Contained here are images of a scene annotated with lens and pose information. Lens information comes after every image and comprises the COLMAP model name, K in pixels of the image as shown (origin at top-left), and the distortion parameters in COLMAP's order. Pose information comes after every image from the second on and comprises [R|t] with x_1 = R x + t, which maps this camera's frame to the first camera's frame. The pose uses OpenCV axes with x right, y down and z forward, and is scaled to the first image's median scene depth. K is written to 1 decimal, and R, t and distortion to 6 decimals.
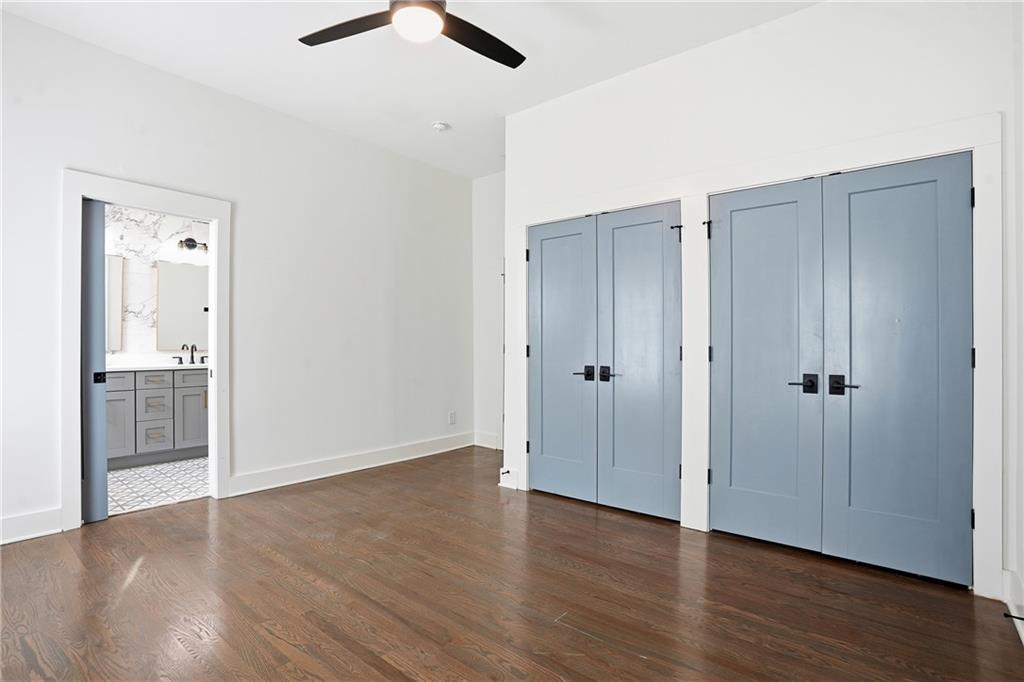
lens RADIAL K [[503.8, 0, 517.9], [0, 503.8, 341.8], [0, 0, 1]] dist [-0.061369, 0.017293]
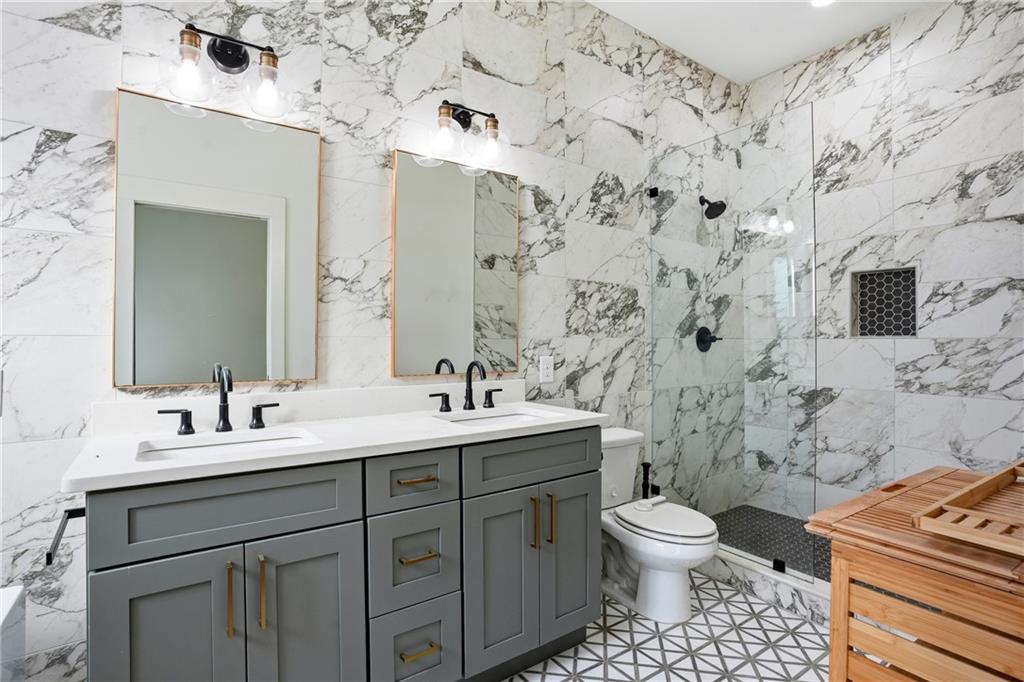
lens RADIAL K [[503.8, 0, 508.0], [0, 503.8, 334.9], [0, 0, 1]] dist [-0.061369, 0.017293]
pose [[0.963760, -0.004378, -0.266734, -0.554850], [0.002523, 0.999970, -0.007294, -0.013515], [0.266757, 0.006357, 0.963743, 0.652058]]
